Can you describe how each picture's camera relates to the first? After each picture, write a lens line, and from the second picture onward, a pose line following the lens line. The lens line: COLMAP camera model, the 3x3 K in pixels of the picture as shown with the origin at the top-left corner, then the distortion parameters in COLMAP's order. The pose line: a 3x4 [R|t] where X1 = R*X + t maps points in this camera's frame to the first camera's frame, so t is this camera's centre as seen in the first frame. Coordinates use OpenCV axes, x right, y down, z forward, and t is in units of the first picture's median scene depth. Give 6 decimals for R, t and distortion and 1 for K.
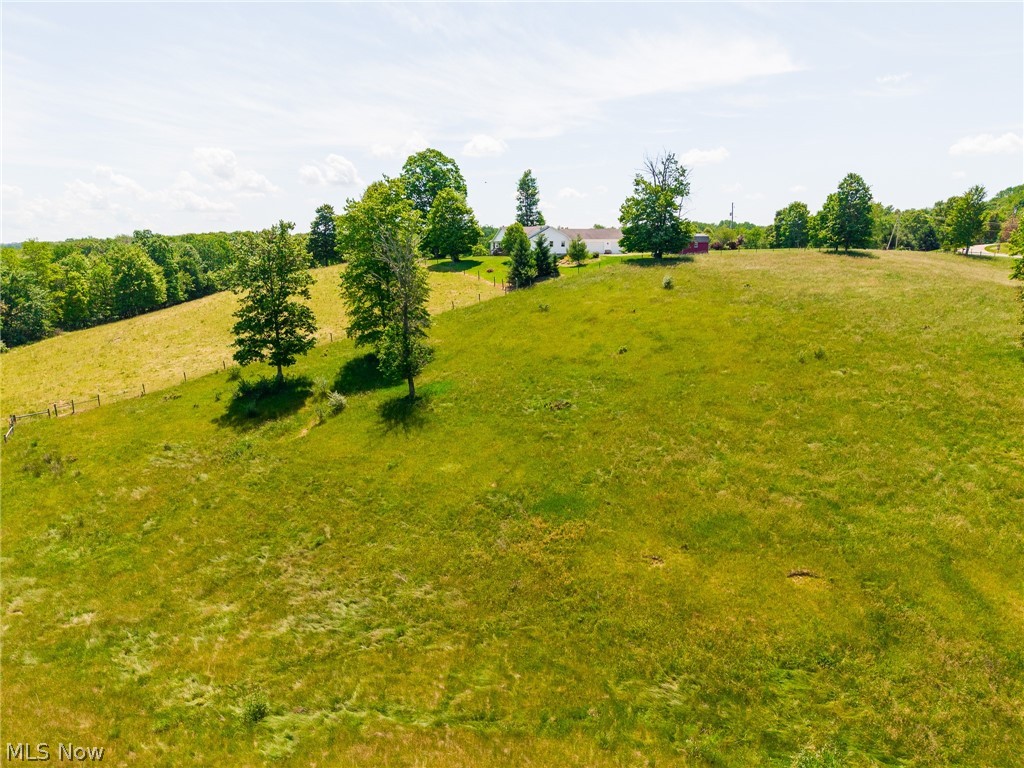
lens RADIAL K [[688.1, 0, 512.7], [0, 688.1, 390.8], [0, 0, 1]] dist [0.041647, -0.041705]
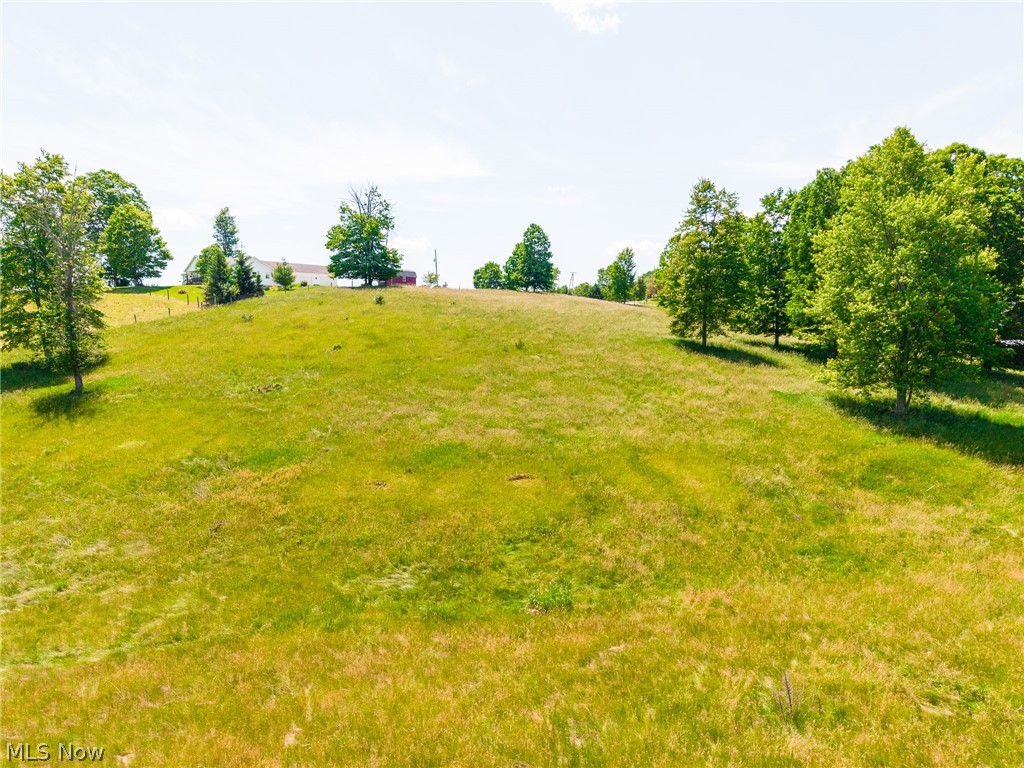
lens RADIAL K [[688.1, 0, 517.1], [0, 688.1, 379.4], [0, 0, 1]] dist [0.041647, -0.041705]
pose [[0.915570, -0.028256, 0.401165, 0.001942], [0.080042, 0.990375, -0.112921, 0.171730], [-0.394113, 0.135497, 0.909019, 0.029490]]
